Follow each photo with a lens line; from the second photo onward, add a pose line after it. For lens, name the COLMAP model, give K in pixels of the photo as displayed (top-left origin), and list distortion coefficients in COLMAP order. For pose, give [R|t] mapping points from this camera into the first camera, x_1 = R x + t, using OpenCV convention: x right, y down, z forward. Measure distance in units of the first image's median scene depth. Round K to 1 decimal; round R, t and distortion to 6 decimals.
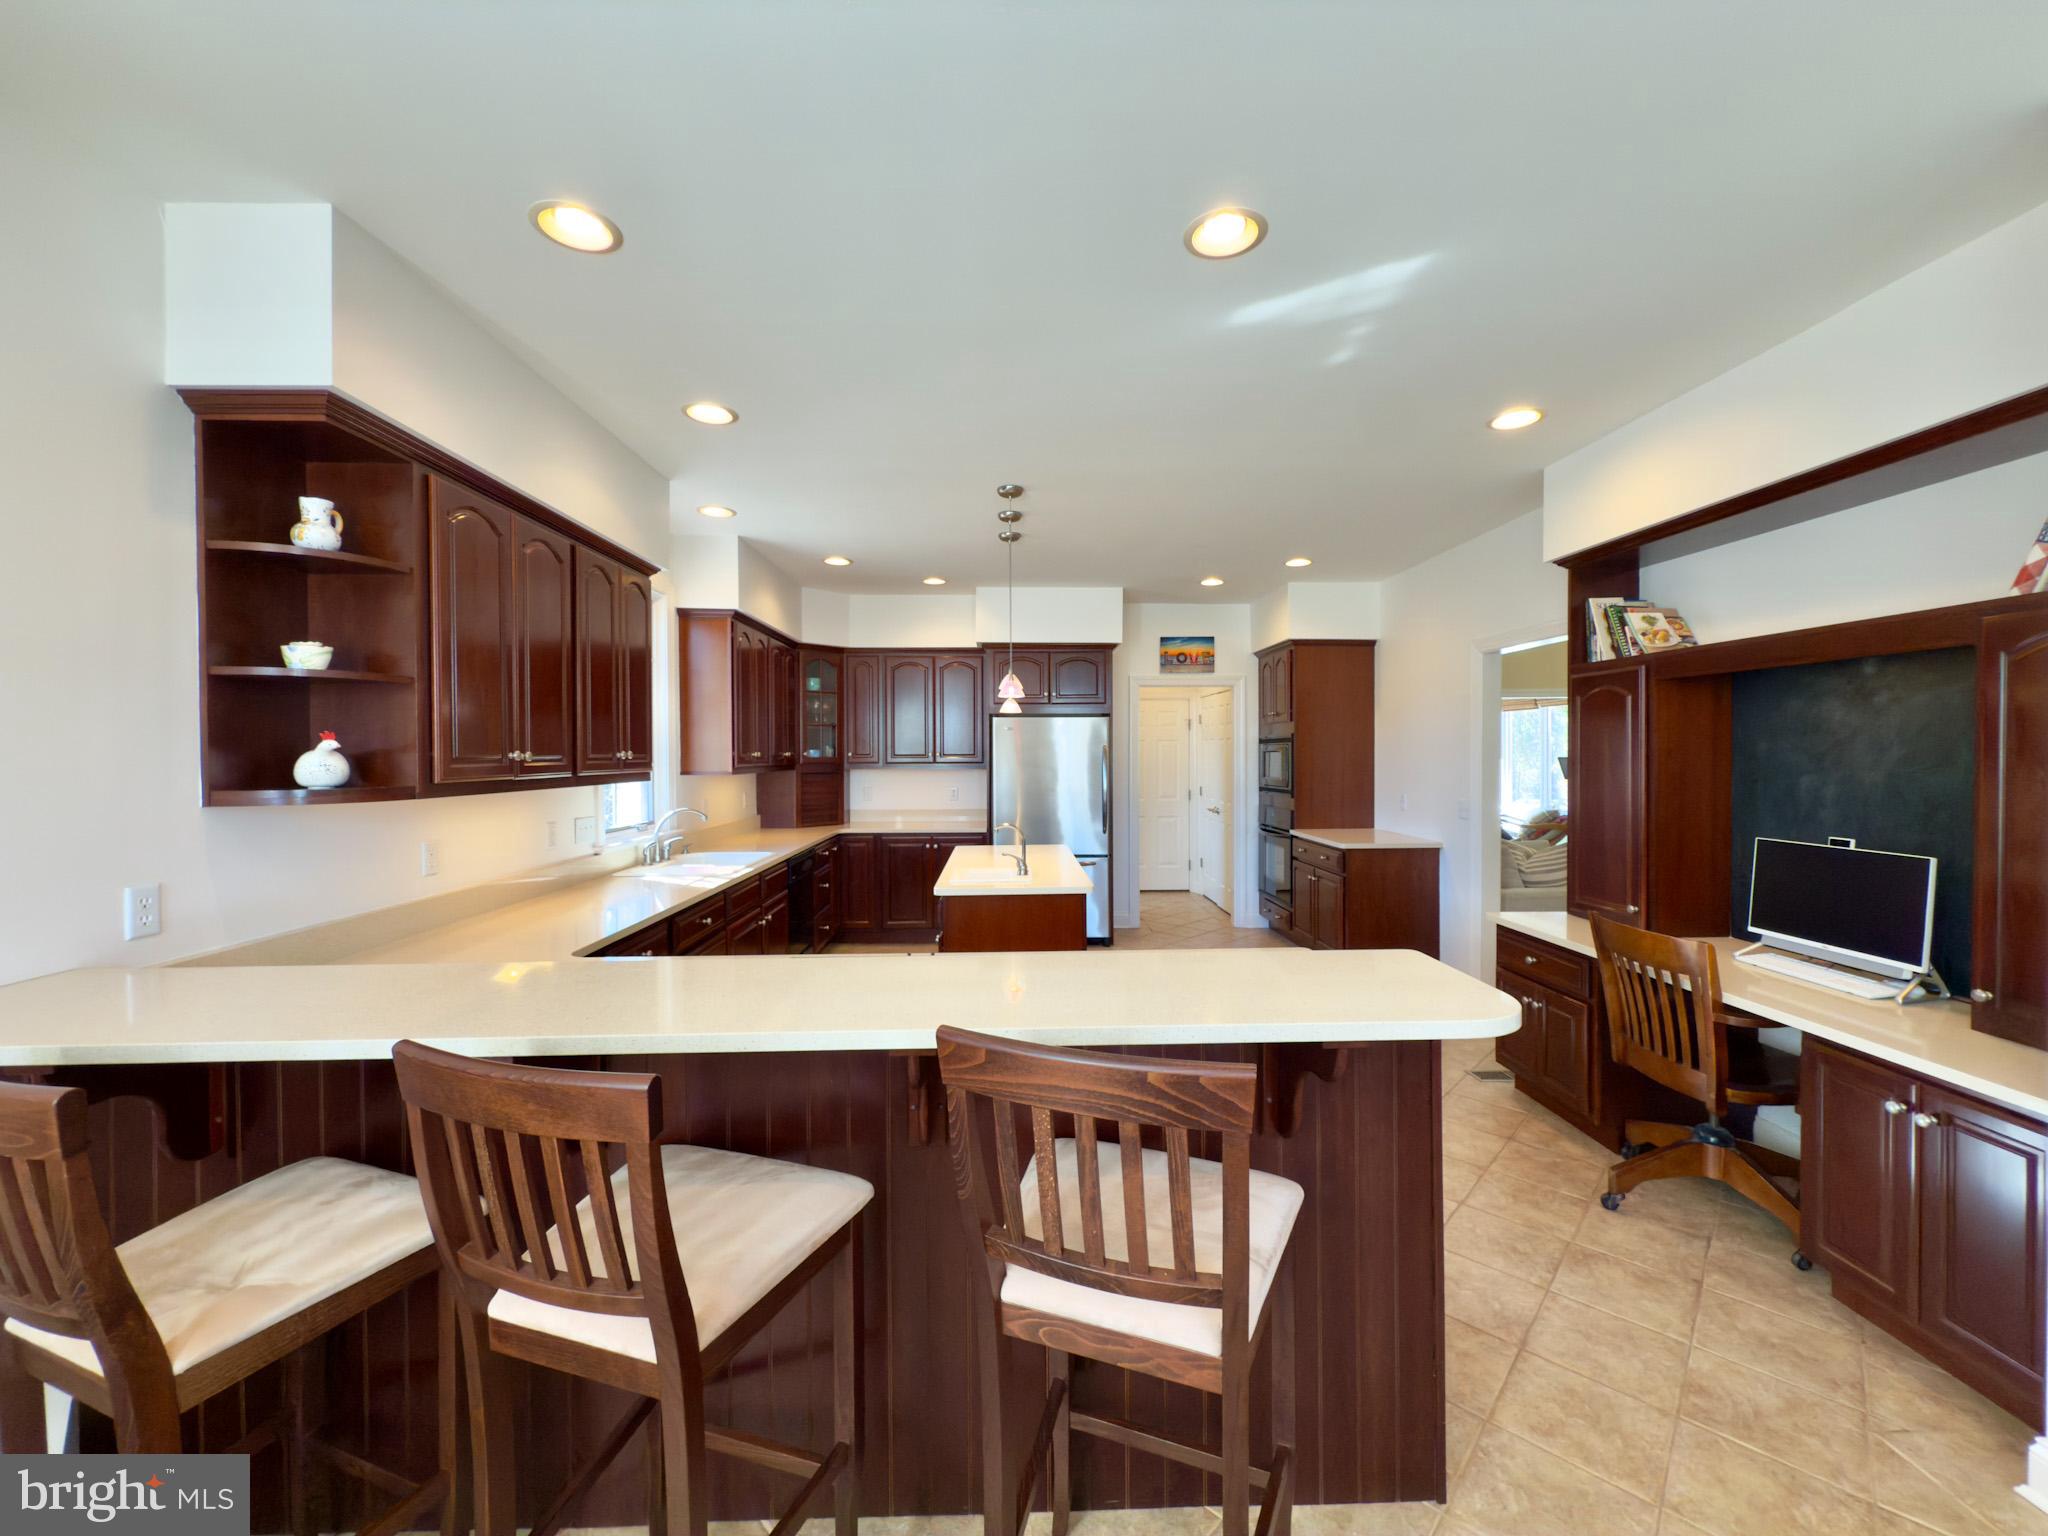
lens RADIAL K [[800.7, 0, 1011.5], [0, 800.7, 762.5], [0, 0, 1]] dist [-0.002403, 0.000008]
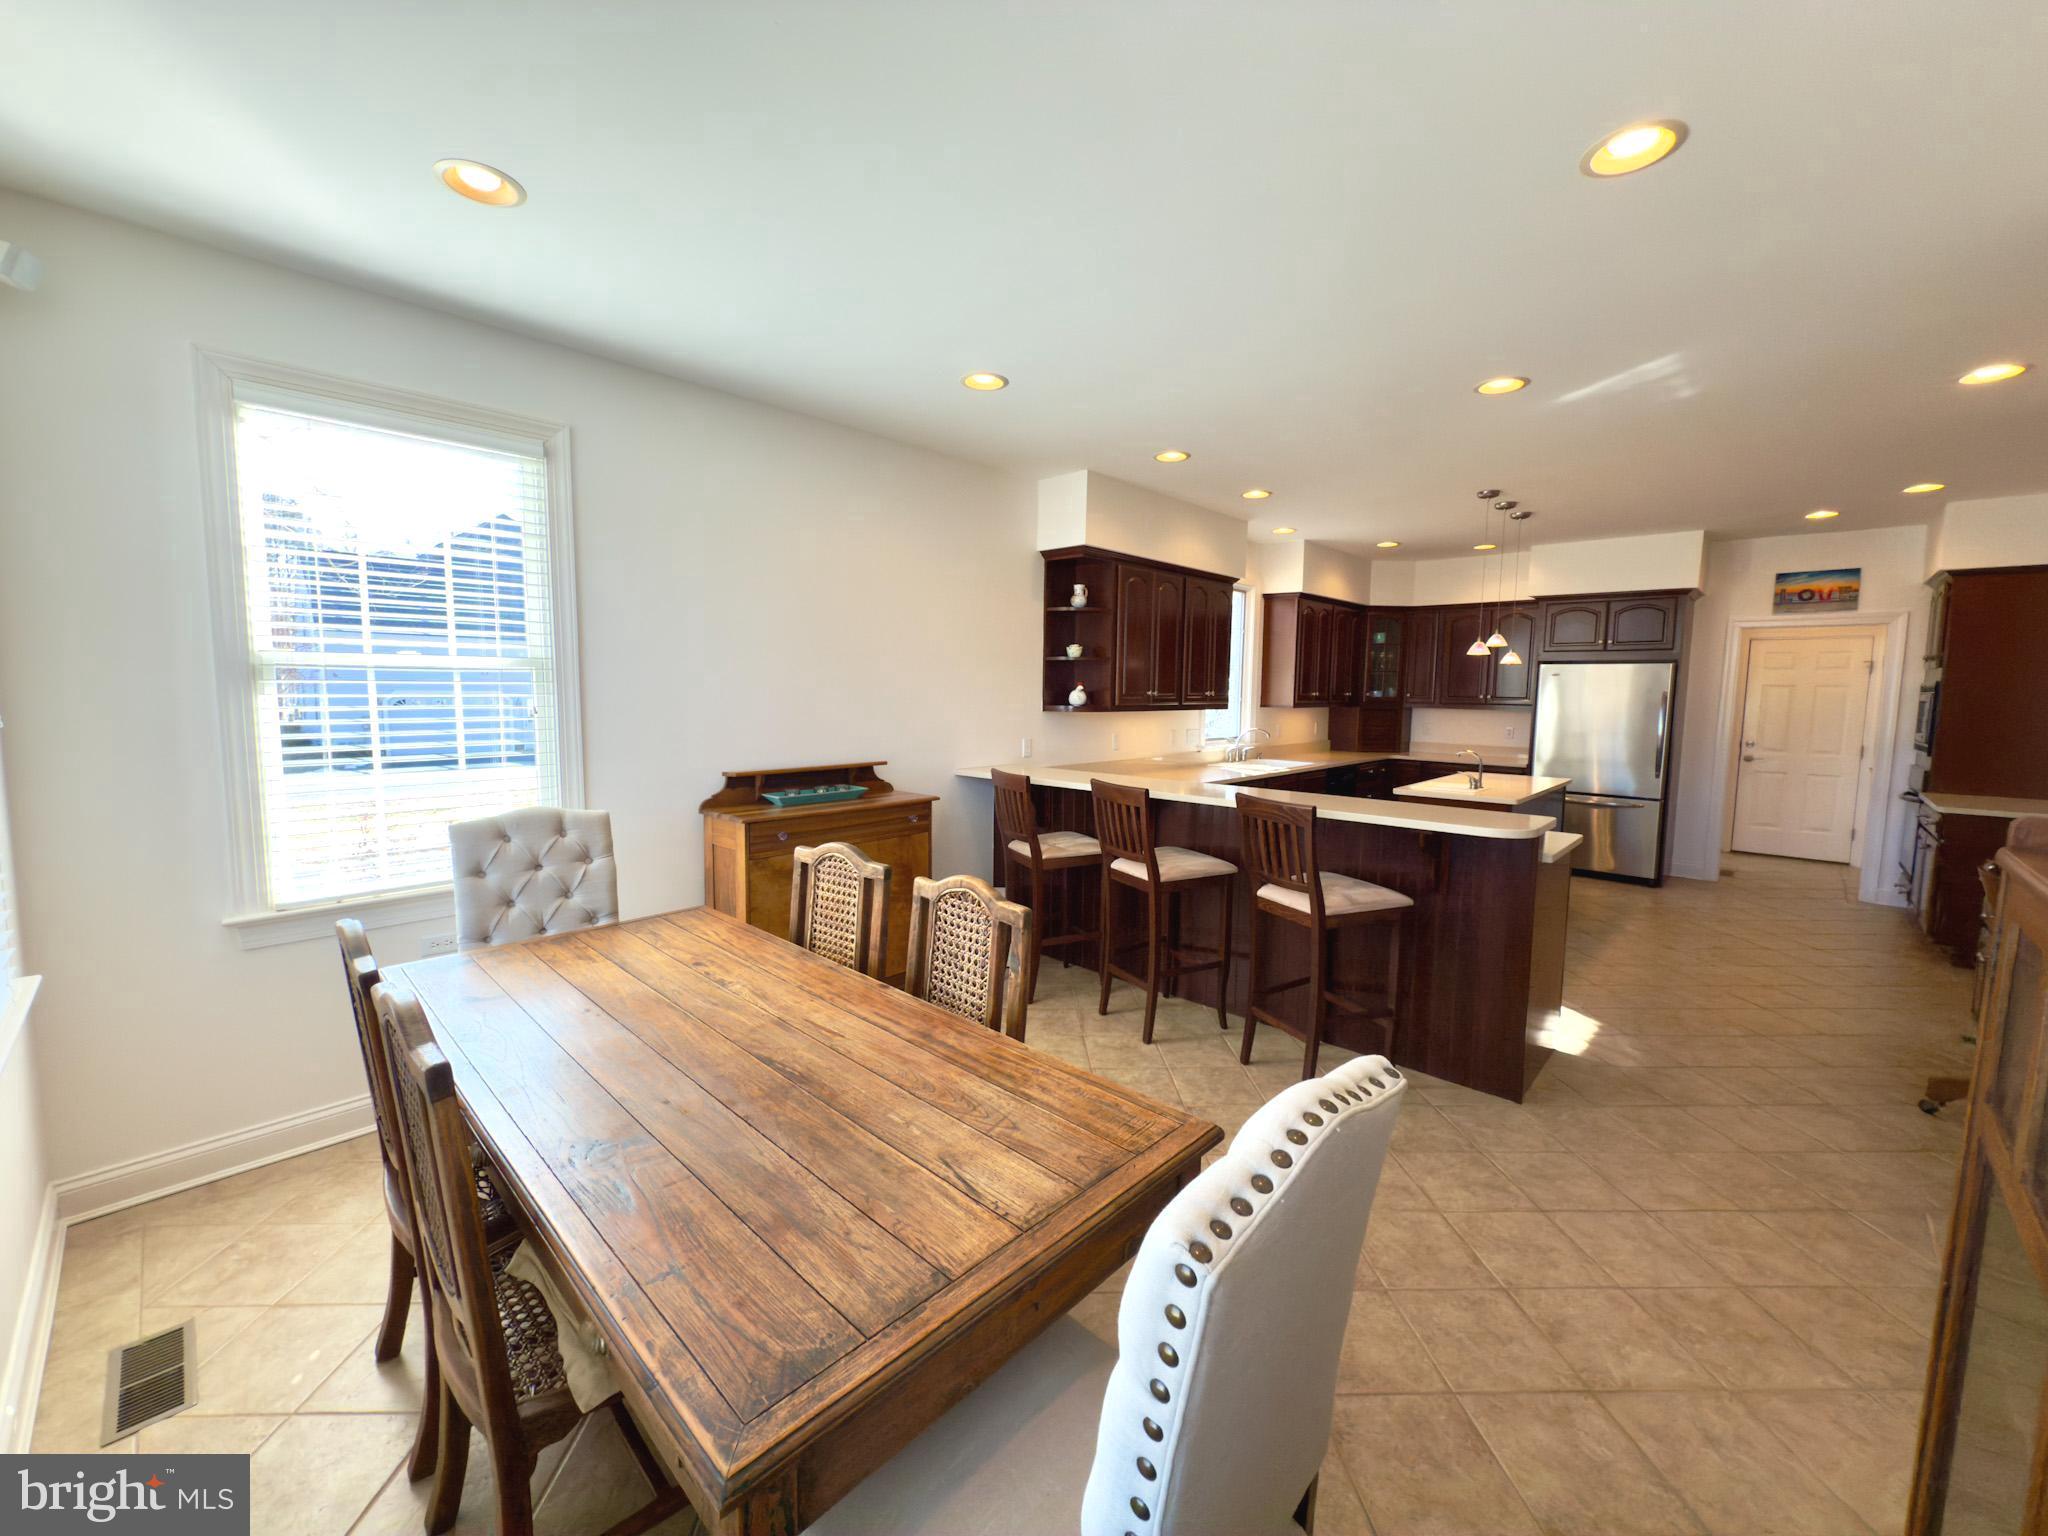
lens RADIAL K [[800.7, 0, 1026.2], [0, 800.7, 766.3], [0, 0, 1]] dist [-0.002403, 0.000008]
pose [[0.713775, 0.081715, -0.695592, 0.417494], [-0.023448, 0.995402, 0.092875, -0.003743], [0.699983, -0.049982, 0.712409, -0.484215]]
